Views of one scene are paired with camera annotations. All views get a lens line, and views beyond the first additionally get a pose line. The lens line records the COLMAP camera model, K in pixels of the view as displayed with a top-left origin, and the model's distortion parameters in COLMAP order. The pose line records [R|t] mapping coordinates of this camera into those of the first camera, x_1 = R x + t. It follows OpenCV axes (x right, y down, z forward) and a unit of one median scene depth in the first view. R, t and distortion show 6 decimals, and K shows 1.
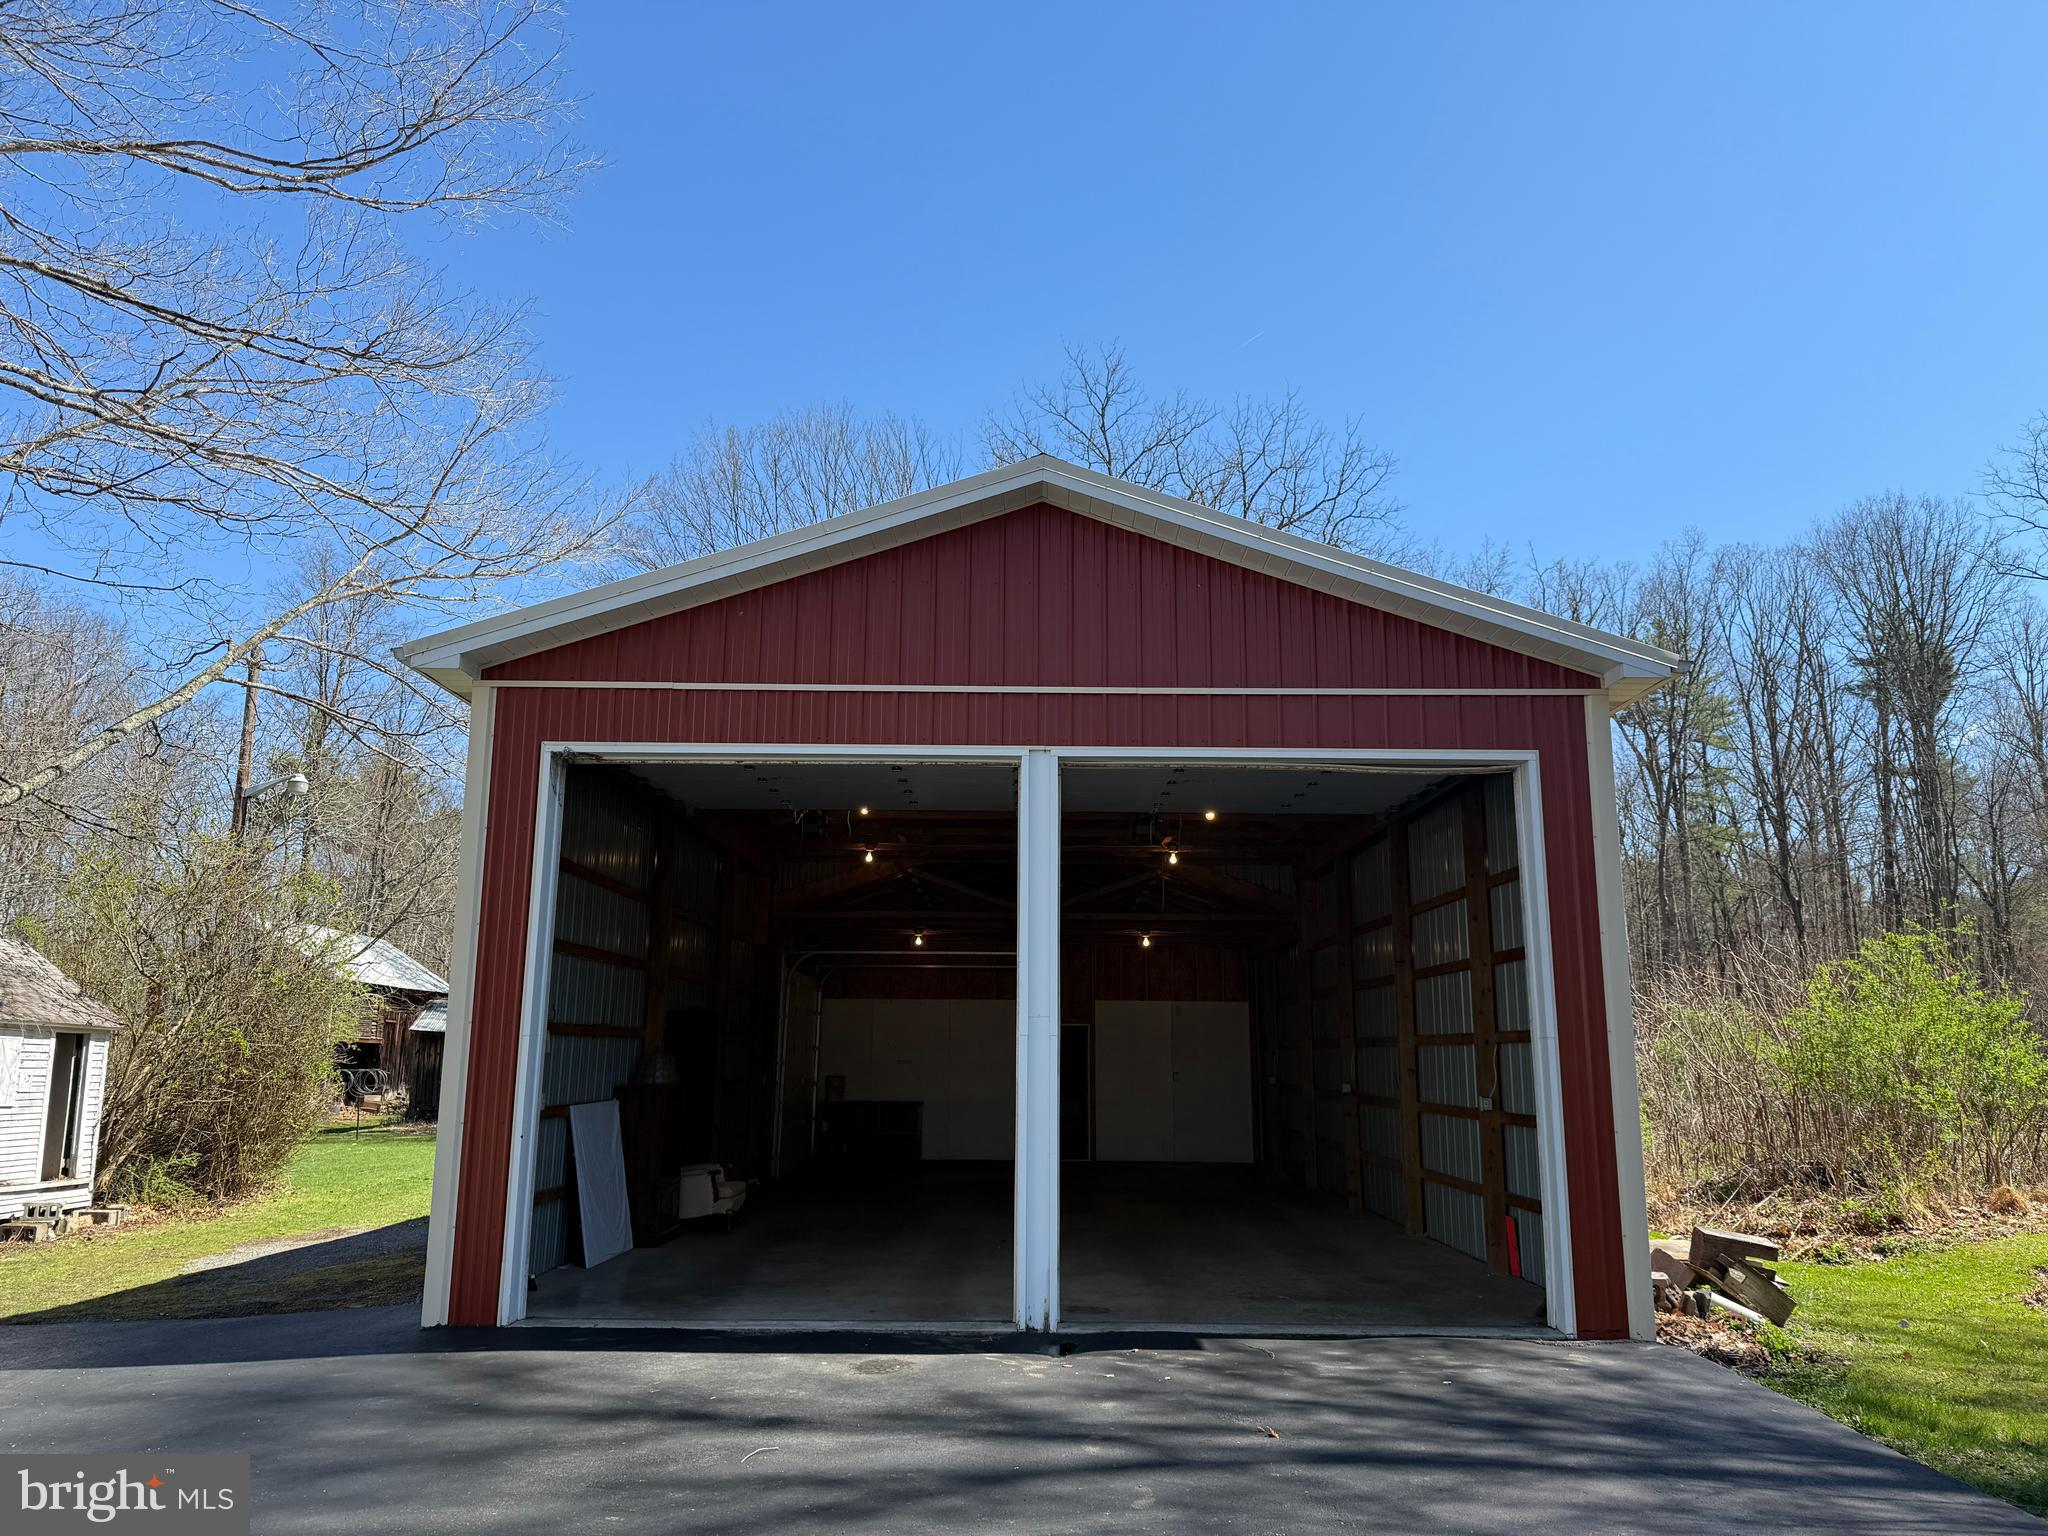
lens RADIAL K [[1423.6, 0, 1021.7], [0, 1423.6, 760.7], [0, 0, 1]] dist [-0.005158, -0.004808]
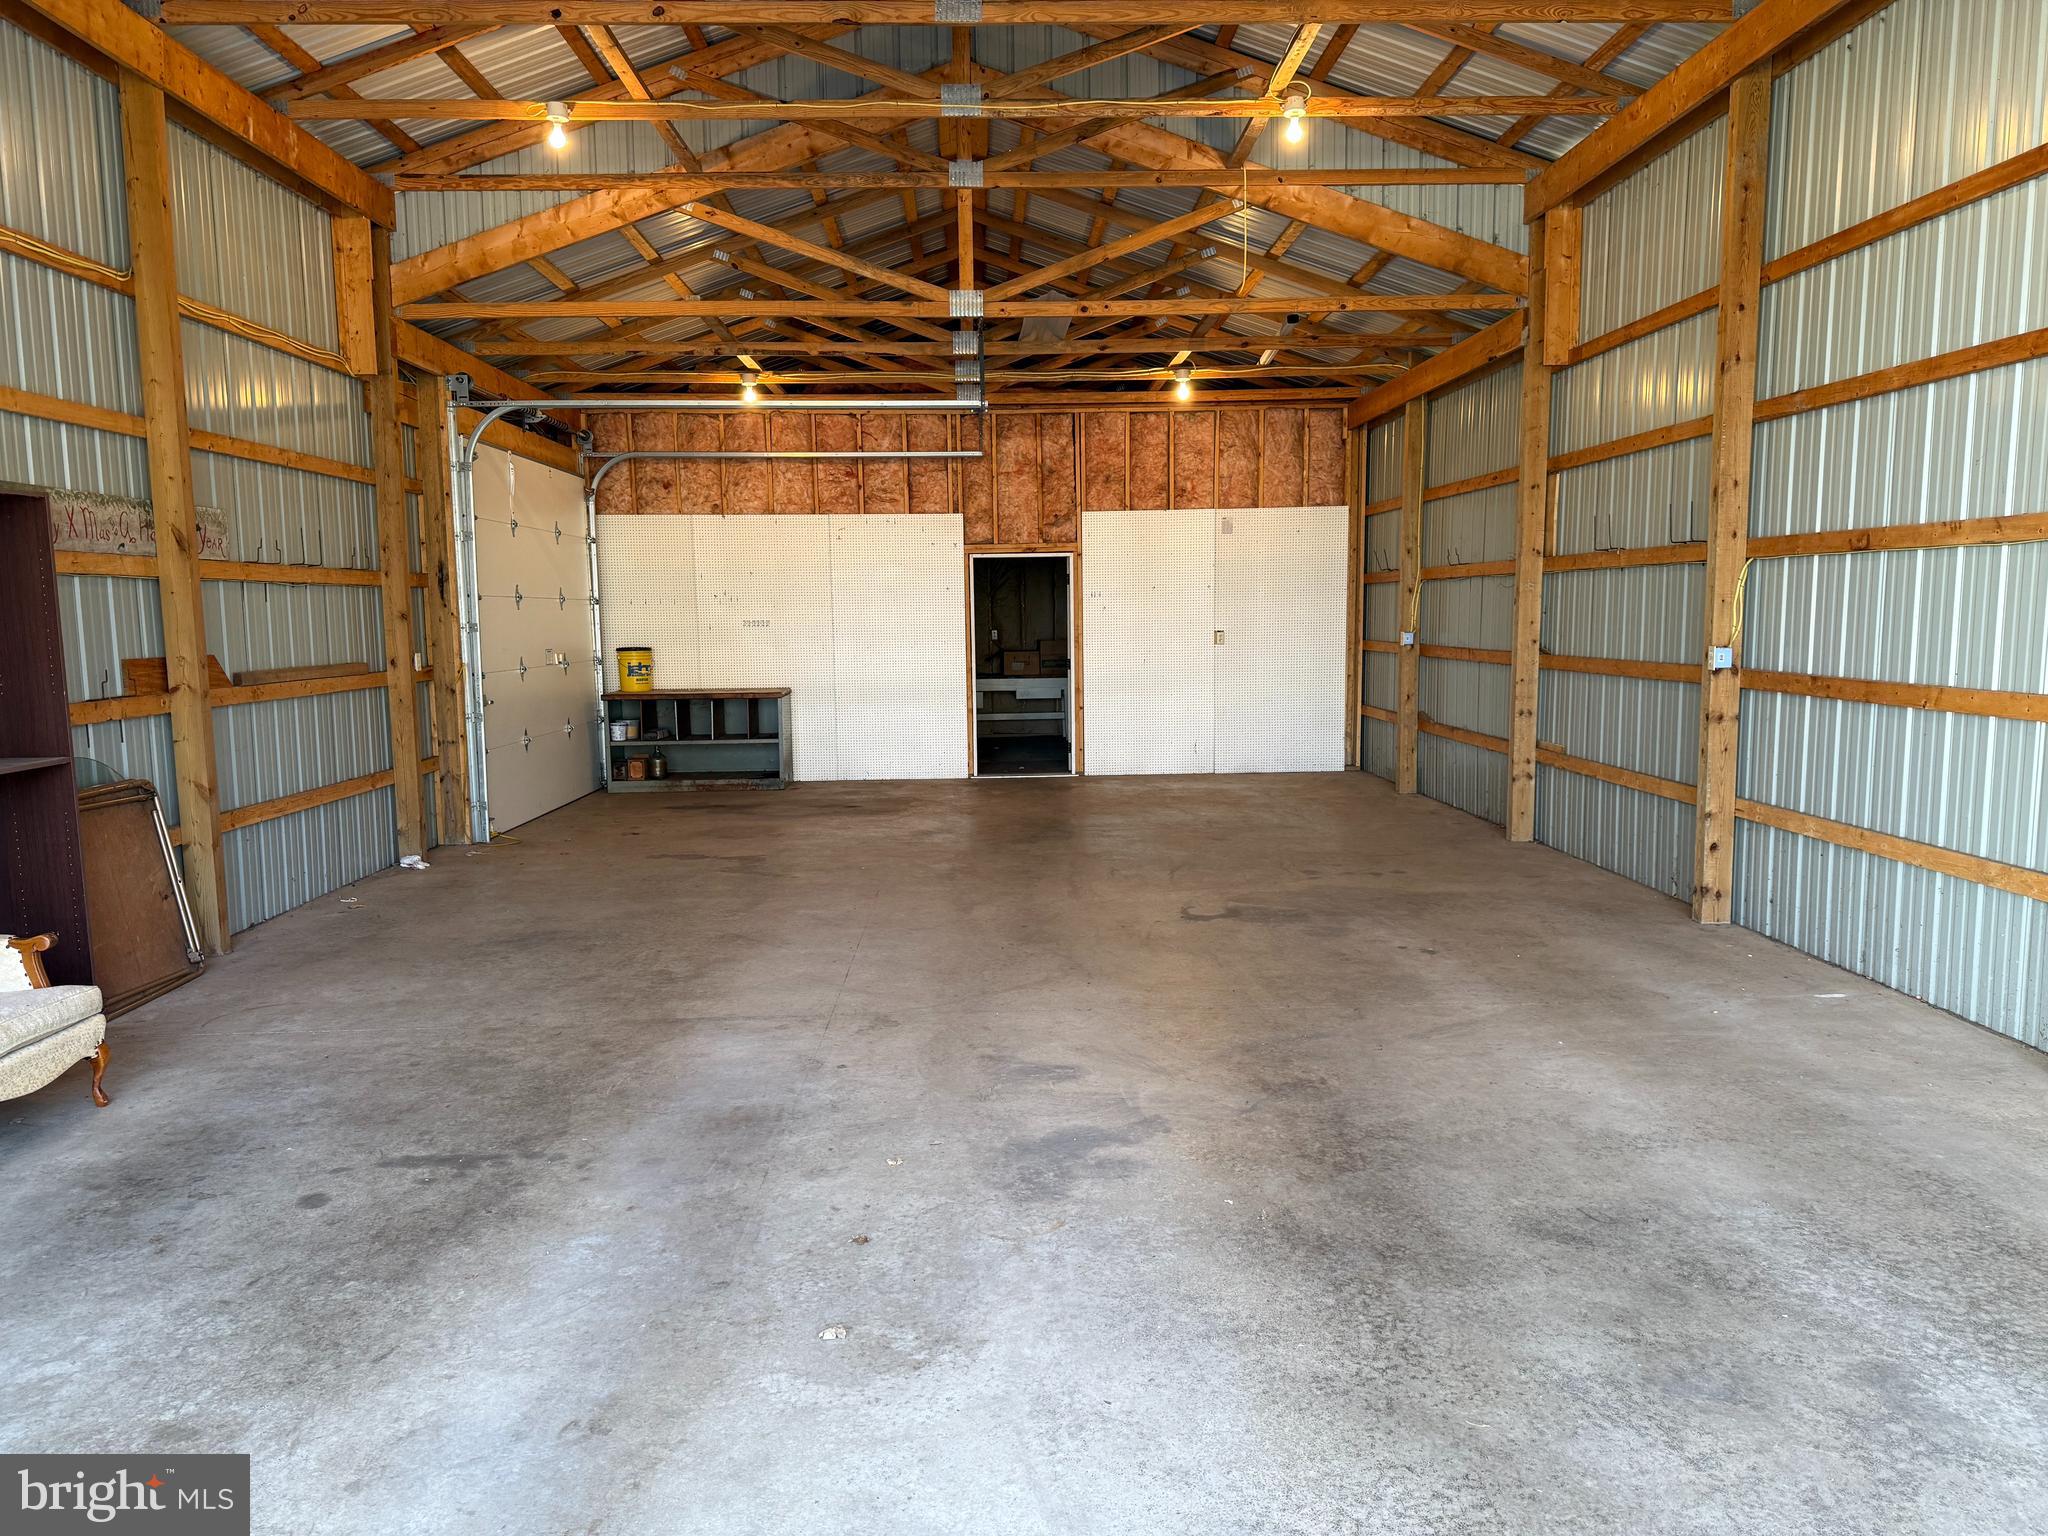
lens RADIAL K [[1423.6, 0, 1023.1], [0, 1423.6, 769.6], [0, 0, 1]] dist [-0.005158, -0.004808]
pose [[0.999104, -0.025948, 0.033430, 0.001319], [0.014469, 0.951810, 0.306347, 0.023130], [-0.039768, -0.305589, 0.951333, 0.106288]]
